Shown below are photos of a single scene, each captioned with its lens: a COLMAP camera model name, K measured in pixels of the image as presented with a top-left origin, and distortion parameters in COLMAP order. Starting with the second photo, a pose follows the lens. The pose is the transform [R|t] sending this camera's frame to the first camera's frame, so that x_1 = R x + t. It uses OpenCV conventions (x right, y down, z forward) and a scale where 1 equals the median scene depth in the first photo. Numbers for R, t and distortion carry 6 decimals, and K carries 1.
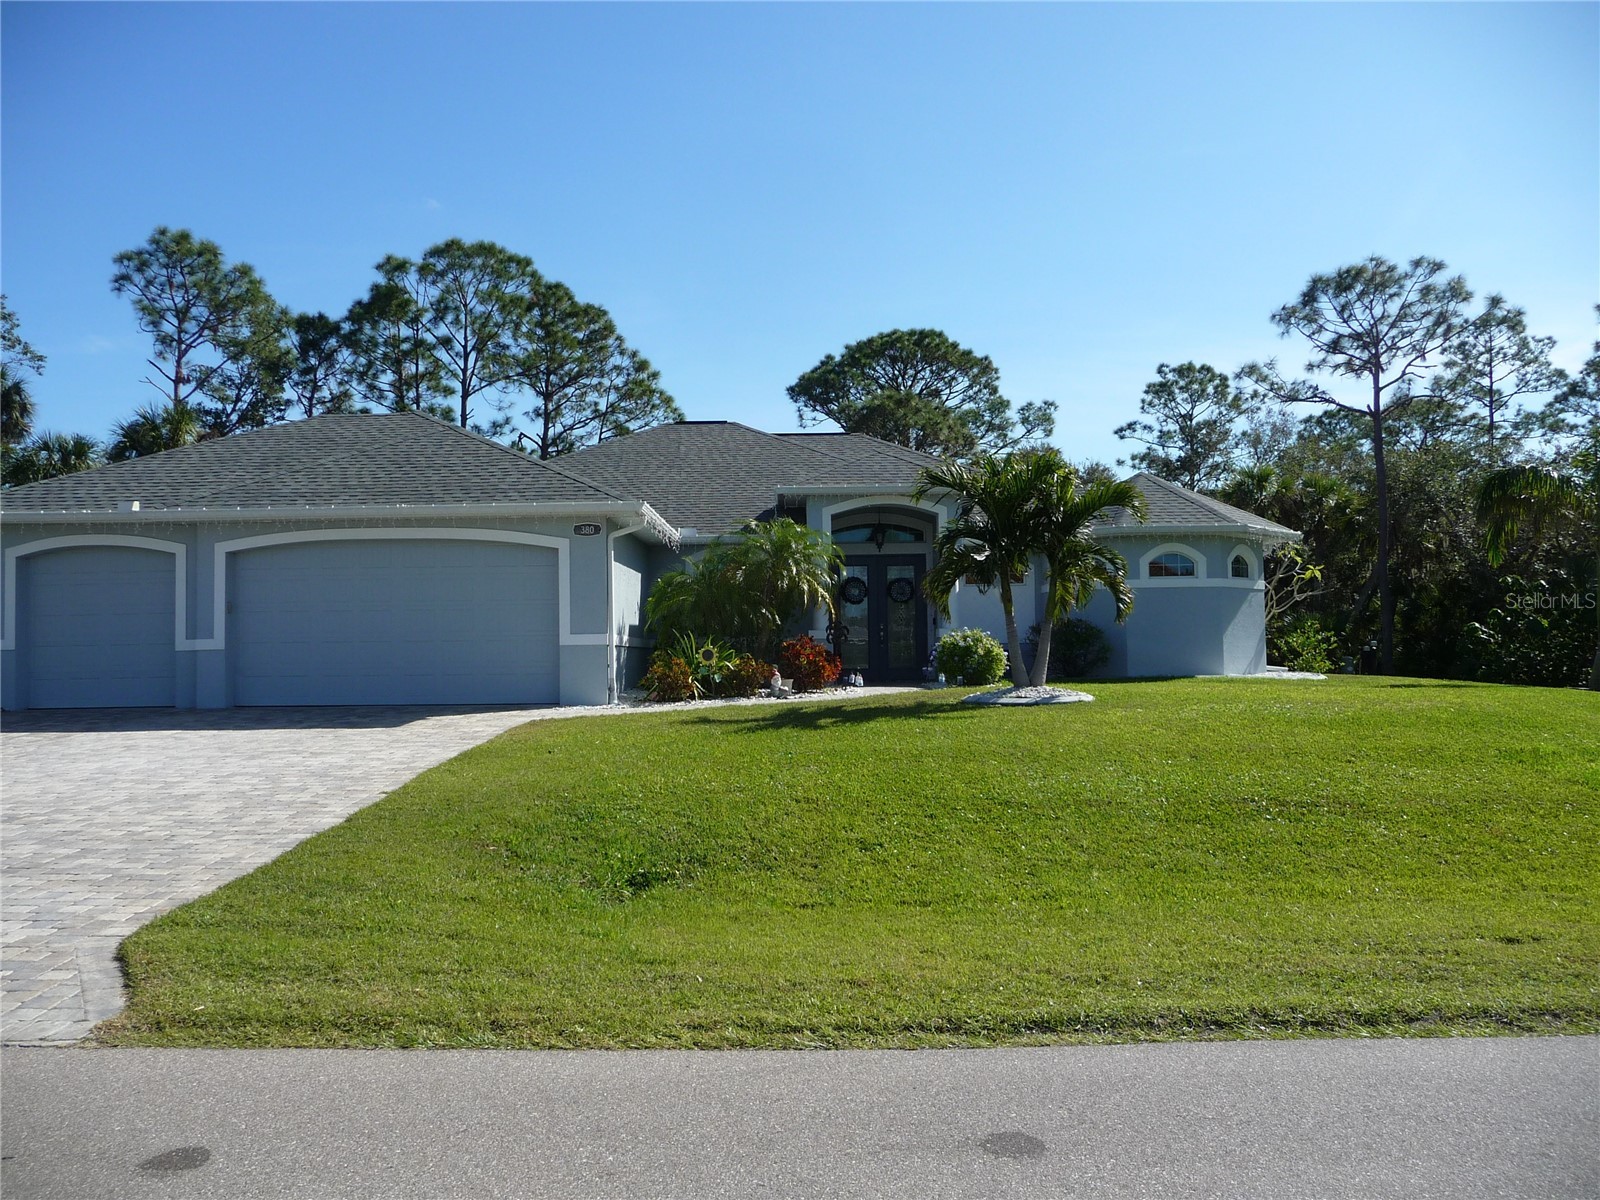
lens RADIAL K [[1319.9, 0, 803.5], [0, 1319.9, 597.5], [0, 0, 1]] dist [-0.038347, 0.029777]
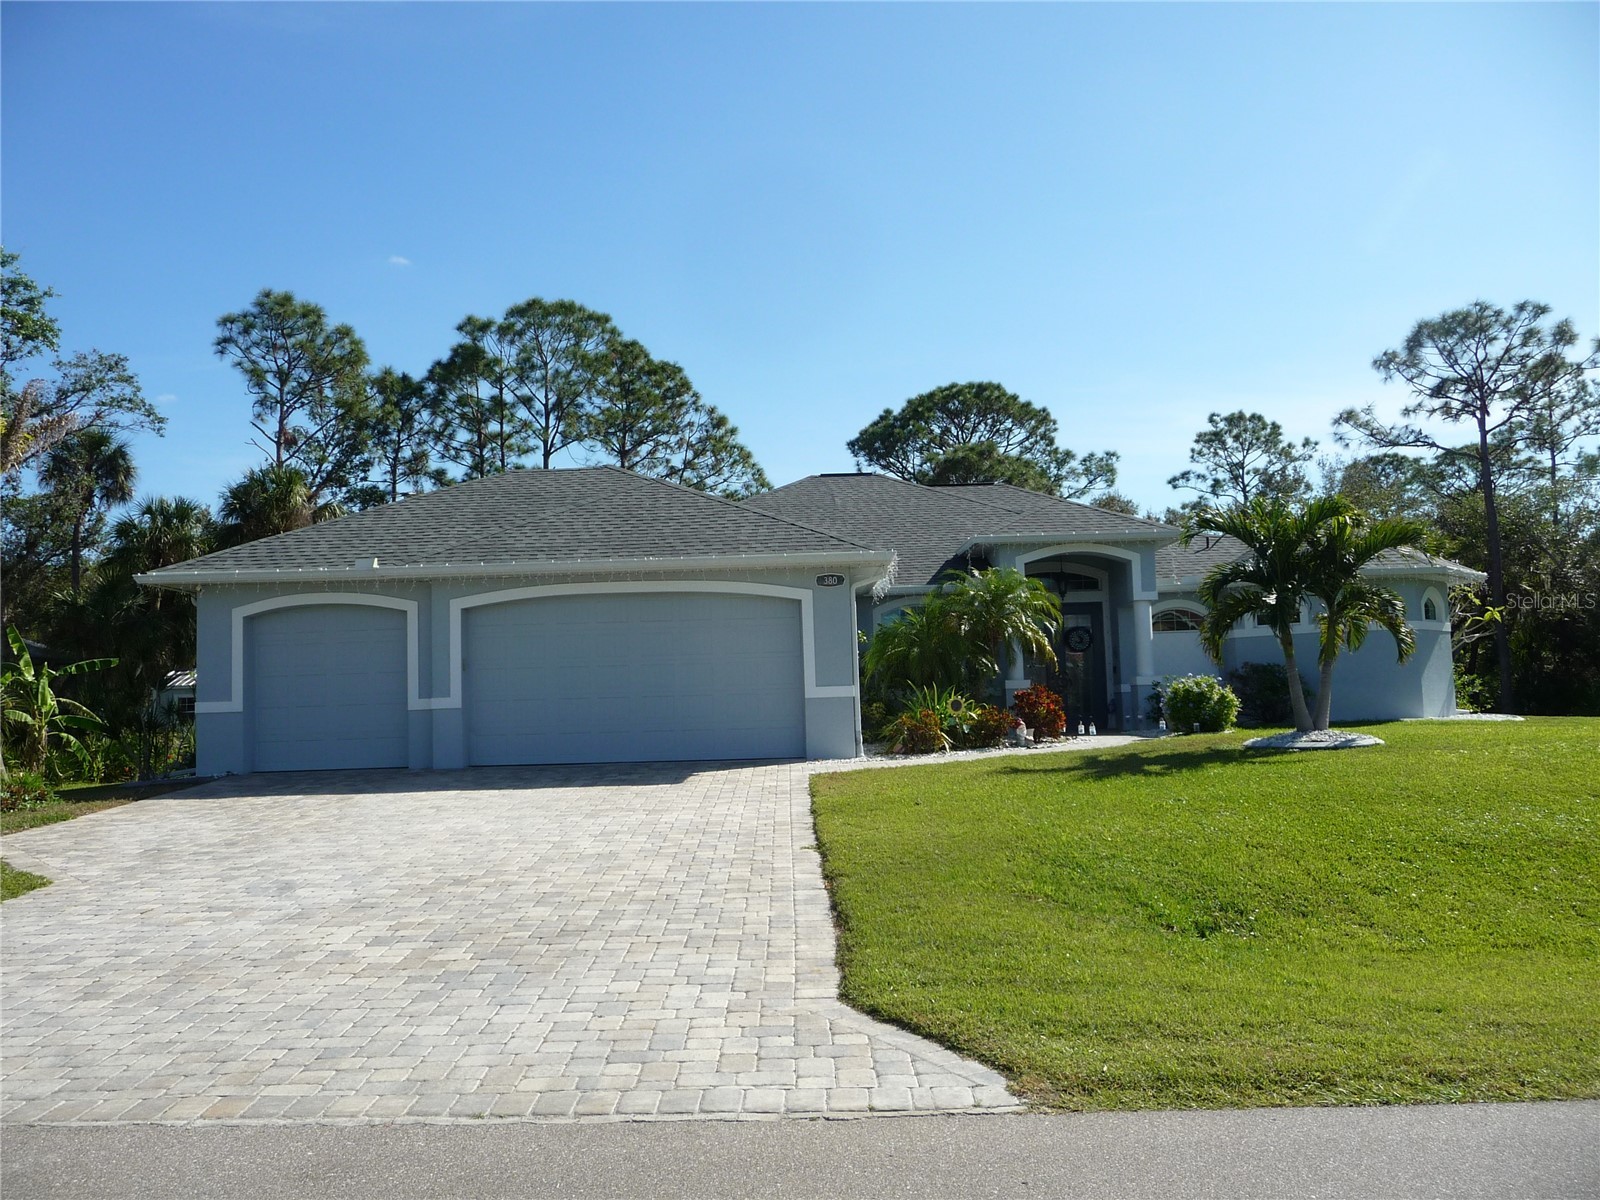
lens RADIAL K [[1319.9, 0, 793.6], [0, 1319.9, 603.7], [0, 0, 1]] dist [-0.038347, 0.029777]
pose [[0.999869, -0.015844, 0.003326, -0.093373], [0.015959, 0.999144, -0.038176, 0.001625], [-0.002718, 0.038224, 0.999265, 0.006035]]
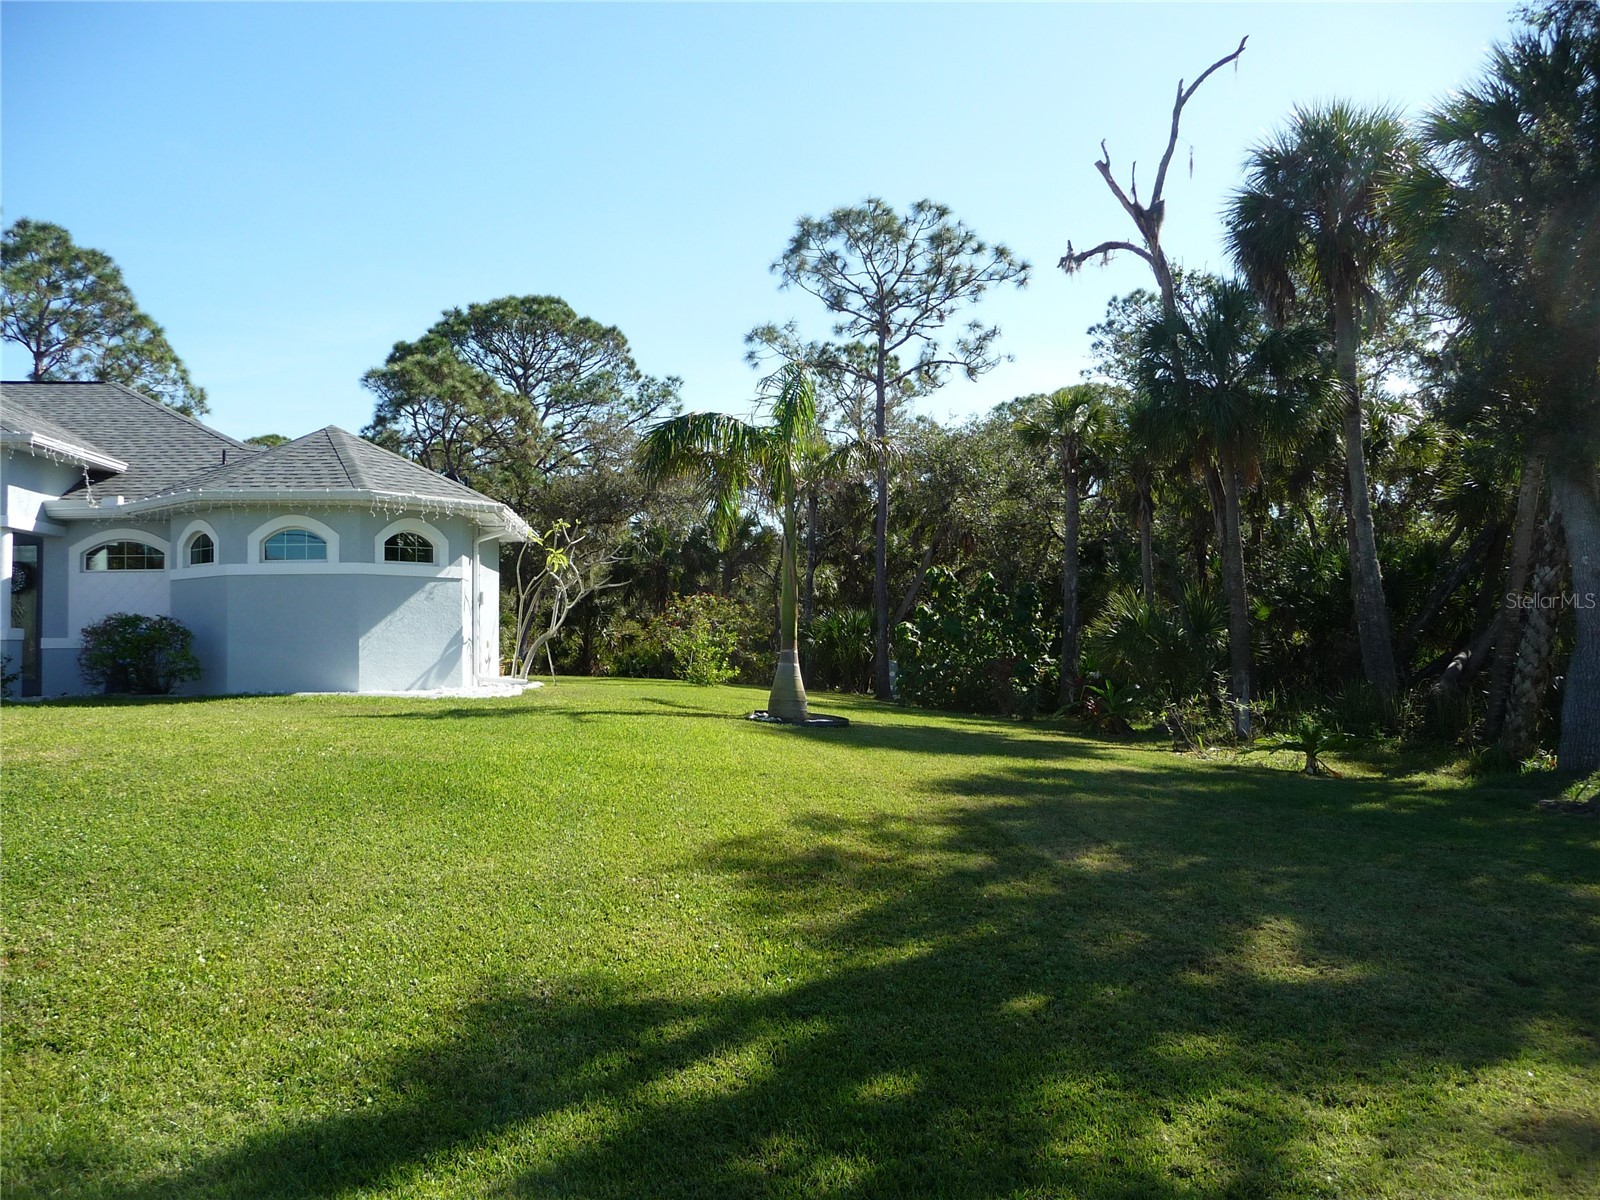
lens RADIAL K [[1319.9, 0, 803.9], [0, 1319.9, 597.8], [0, 0, 1]] dist [-0.038347, 0.029777]
pose [[0.995533, 0.005952, 0.094221, 0.298162], [-0.006221, 0.999977, 0.002559, 0.001324], [-0.094204, -0.003134, 0.995548, 0.133632]]
